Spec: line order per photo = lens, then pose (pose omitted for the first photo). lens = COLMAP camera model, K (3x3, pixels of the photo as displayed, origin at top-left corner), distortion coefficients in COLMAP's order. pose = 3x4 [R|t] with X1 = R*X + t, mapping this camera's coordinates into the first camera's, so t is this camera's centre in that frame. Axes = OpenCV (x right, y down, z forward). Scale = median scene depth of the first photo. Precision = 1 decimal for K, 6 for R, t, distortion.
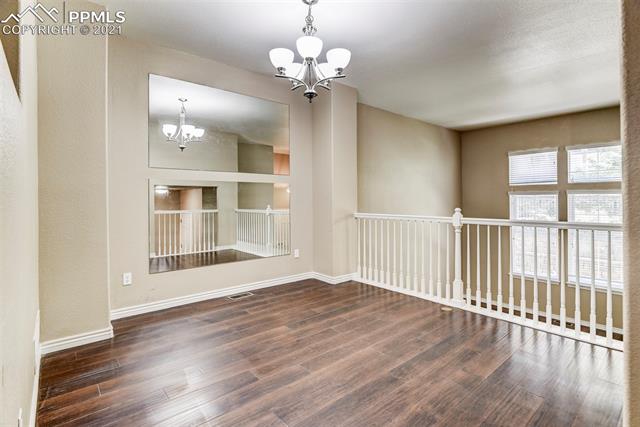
lens RADIAL K [[318.0, 0, 330.6], [0, 318.0, 197.7], [0, 0, 1]] dist [0.001252, 0.000097]
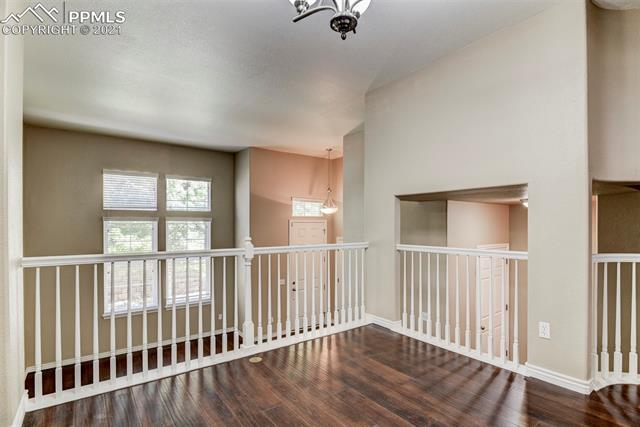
lens RADIAL K [[323.4, 0, 320.4], [0, 323.4, 223.0], [0, 0, 1]] dist [-0.029500, -0.000124]
pose [[0.085063, 0.012072, 0.996302, -0.445660], [-0.007950, 0.999903, -0.011437, 0.004833], [-0.996344, -0.006947, 0.085151, 0.758336]]
